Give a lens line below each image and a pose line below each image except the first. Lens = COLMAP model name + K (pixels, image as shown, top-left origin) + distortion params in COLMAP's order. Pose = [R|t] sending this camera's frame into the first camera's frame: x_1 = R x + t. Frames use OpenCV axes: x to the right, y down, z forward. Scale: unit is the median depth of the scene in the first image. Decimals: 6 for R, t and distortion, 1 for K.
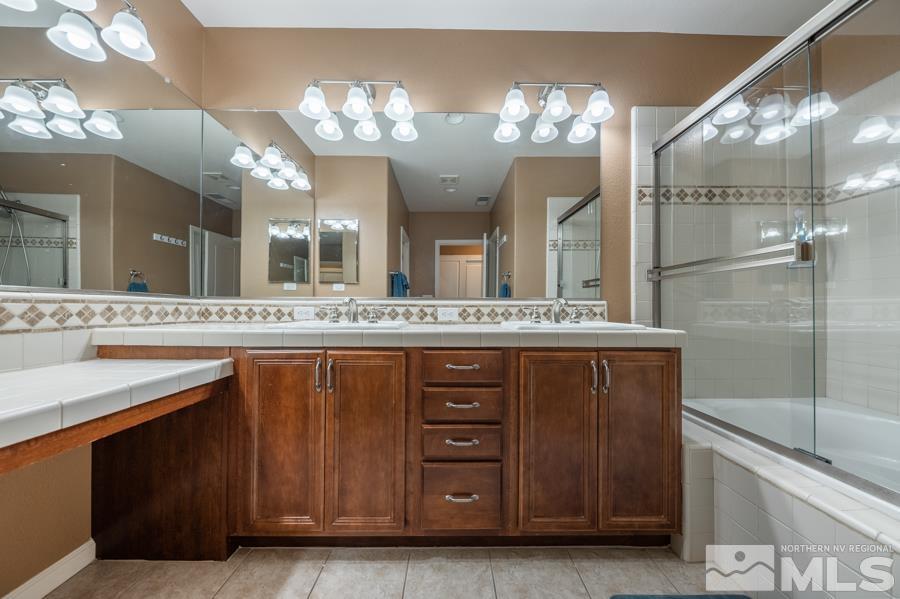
lens RADIAL K [[313.4, 0, 448.5], [0, 313.4, 303.7], [0, 0, 1]] dist [0.001344, -0.002267]
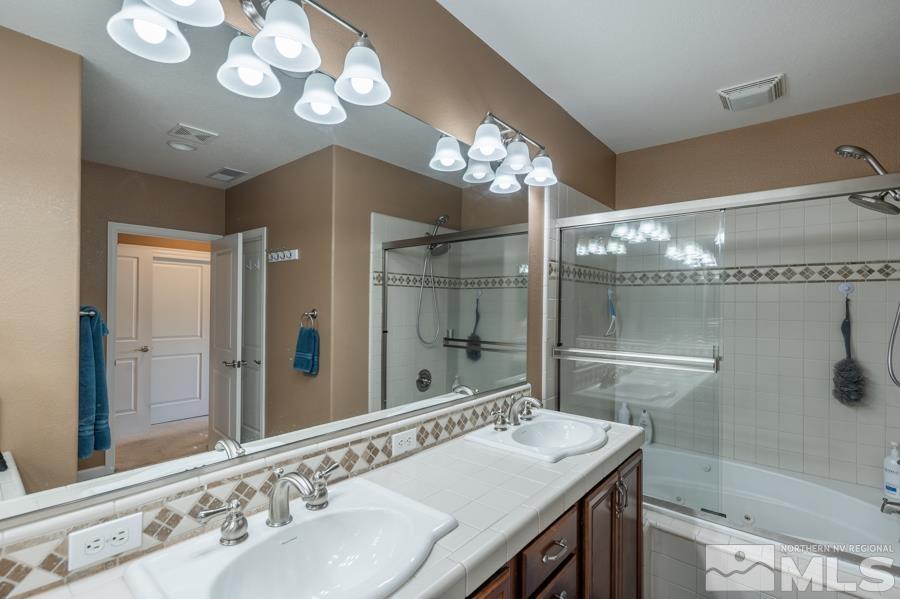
lens RADIAL K [[419.3, 0, 448.5], [0, 419.3, 302.9], [0, 0, 1]] dist [0.009797, -0.000034]
pose [[0.649156, 0.006972, 0.760623, -0.573114], [-0.015985, 0.999862, 0.004478, -0.243883], [-0.760487, -0.015066, 0.649178, 0.401472]]
